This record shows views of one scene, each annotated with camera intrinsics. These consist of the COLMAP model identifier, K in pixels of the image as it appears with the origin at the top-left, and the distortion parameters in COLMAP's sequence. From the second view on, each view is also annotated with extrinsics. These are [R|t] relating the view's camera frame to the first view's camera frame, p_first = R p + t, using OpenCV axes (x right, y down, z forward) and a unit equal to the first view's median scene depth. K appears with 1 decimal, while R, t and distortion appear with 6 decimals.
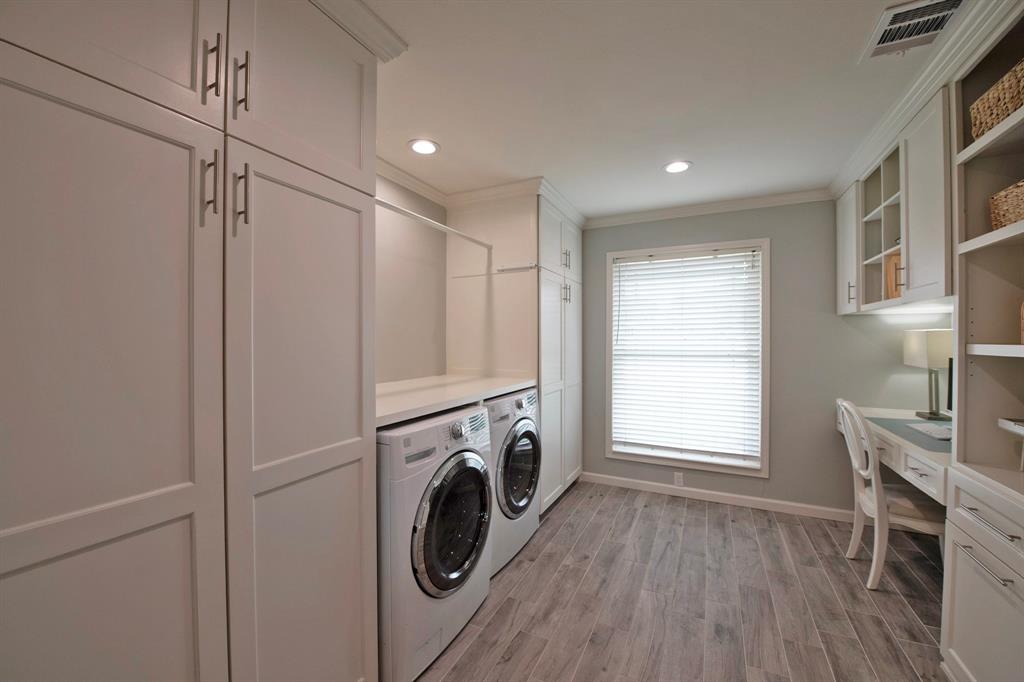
lens RADIAL K [[406.4, 0, 508.1], [0, 406.4, 338.4], [0, 0, 1]] dist [-0.021194, -0.000375]
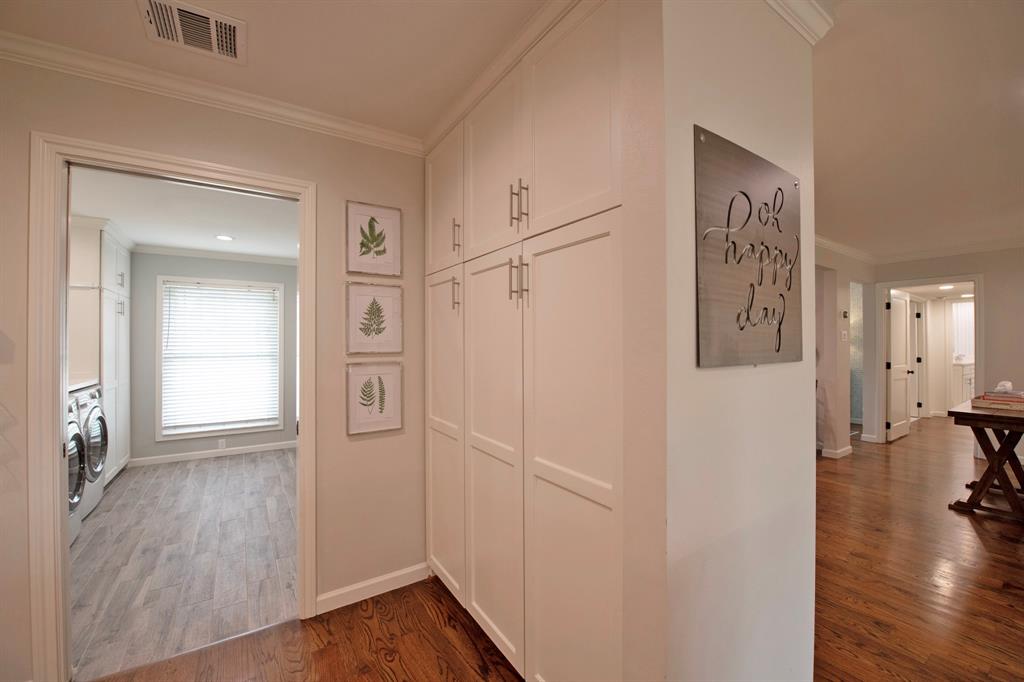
lens RADIAL K [[406.4, 0, 510.4], [0, 406.4, 338.3], [0, 0, 1]] dist [-0.021194, -0.000375]
pose [[0.499181, 0.005197, 0.866482, -0.325128], [0.002177, 0.999971, -0.007252, -0.009847], [-0.866495, 0.005507, 0.499156, -0.641216]]
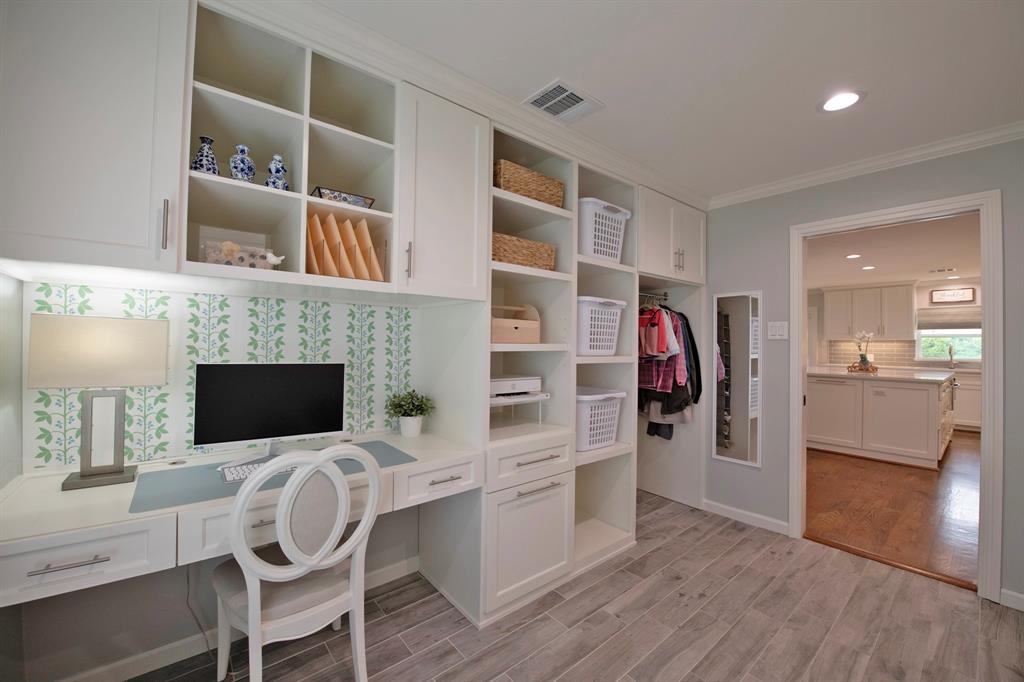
lens RADIAL K [[406.4, 0, 512.1], [0, 406.4, 343.6], [0, 0, 1]] dist [-0.021194, -0.000375]
pose [[-0.912324, -0.001715, 0.409466, 0.306537], [-0.004215, 0.999978, -0.005204, 0.007592], [-0.409448, -0.006474, -0.912310, 1.101106]]
